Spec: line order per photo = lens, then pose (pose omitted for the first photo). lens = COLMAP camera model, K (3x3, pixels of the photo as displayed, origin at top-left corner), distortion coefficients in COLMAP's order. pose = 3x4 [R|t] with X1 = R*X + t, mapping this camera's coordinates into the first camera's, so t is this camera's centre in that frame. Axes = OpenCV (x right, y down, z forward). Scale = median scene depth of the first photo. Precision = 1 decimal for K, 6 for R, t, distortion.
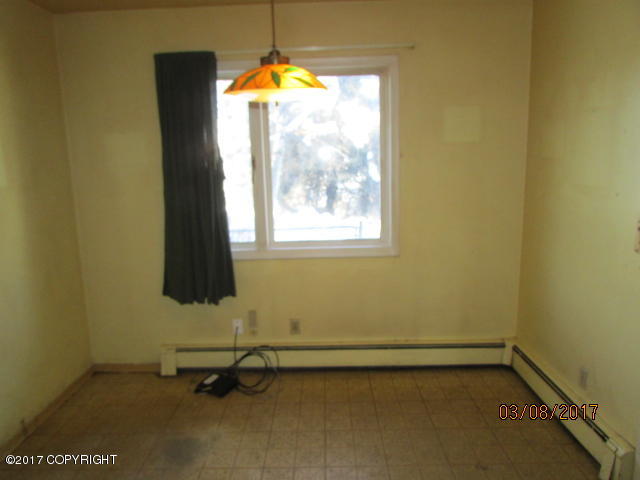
lens RADIAL K [[456.3, 0, 319.7], [0, 456.3, 237.7], [0, 0, 1]] dist [-0.000287, 0.001458]
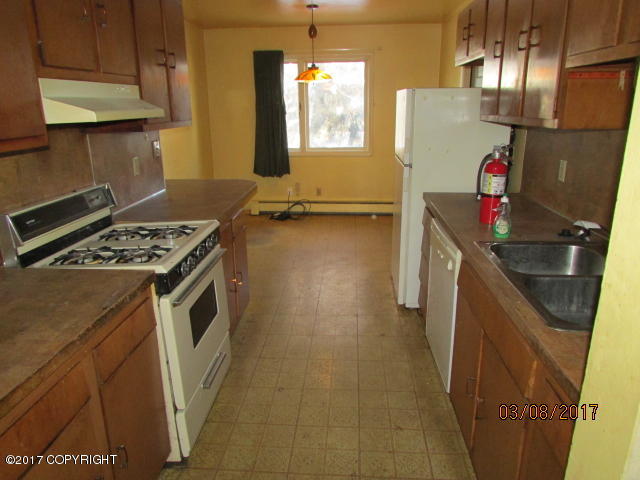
lens RADIAL K [[456.3, 0, 320.9], [0, 456.3, 242.1], [0, 0, 1]] dist [-0.000287, 0.001458]
pose [[0.997756, 0.033307, -0.058088, 0.077973], [-0.026839, 0.993705, 0.108763, 0.198022], [0.061345, -0.106960, 0.992369, -0.995884]]
